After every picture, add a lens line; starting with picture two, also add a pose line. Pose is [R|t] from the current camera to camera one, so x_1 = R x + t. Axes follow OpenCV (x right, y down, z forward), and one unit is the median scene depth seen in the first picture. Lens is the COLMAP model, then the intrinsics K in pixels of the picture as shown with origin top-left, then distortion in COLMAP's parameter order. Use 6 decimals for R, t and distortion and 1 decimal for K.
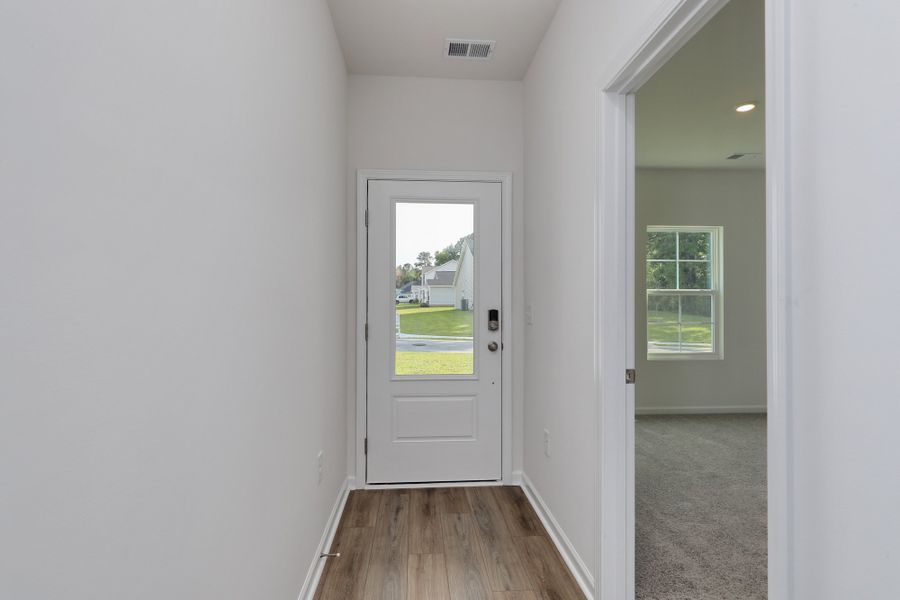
lens RADIAL K [[455.7, 0, 450.0], [0, 455.7, 300.0], [0, 0, 1]] dist [0.003473, 0.000345]
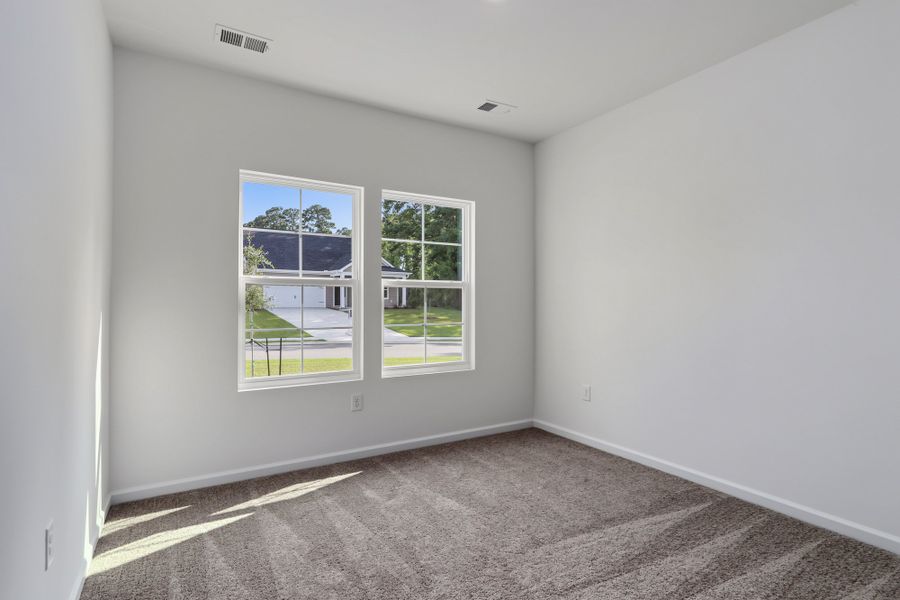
lens RADIAL K [[406.7, 0, 450.0], [0, 406.7, 301.4], [0, 0, 1]] dist [0.003102, 0.000048]
pose [[0.901610, -0.000328, 0.432550, 0.274272], [-0.004178, 0.999946, 0.009467, 0.005953], [-0.432530, -0.010343, 0.901560, 0.411207]]
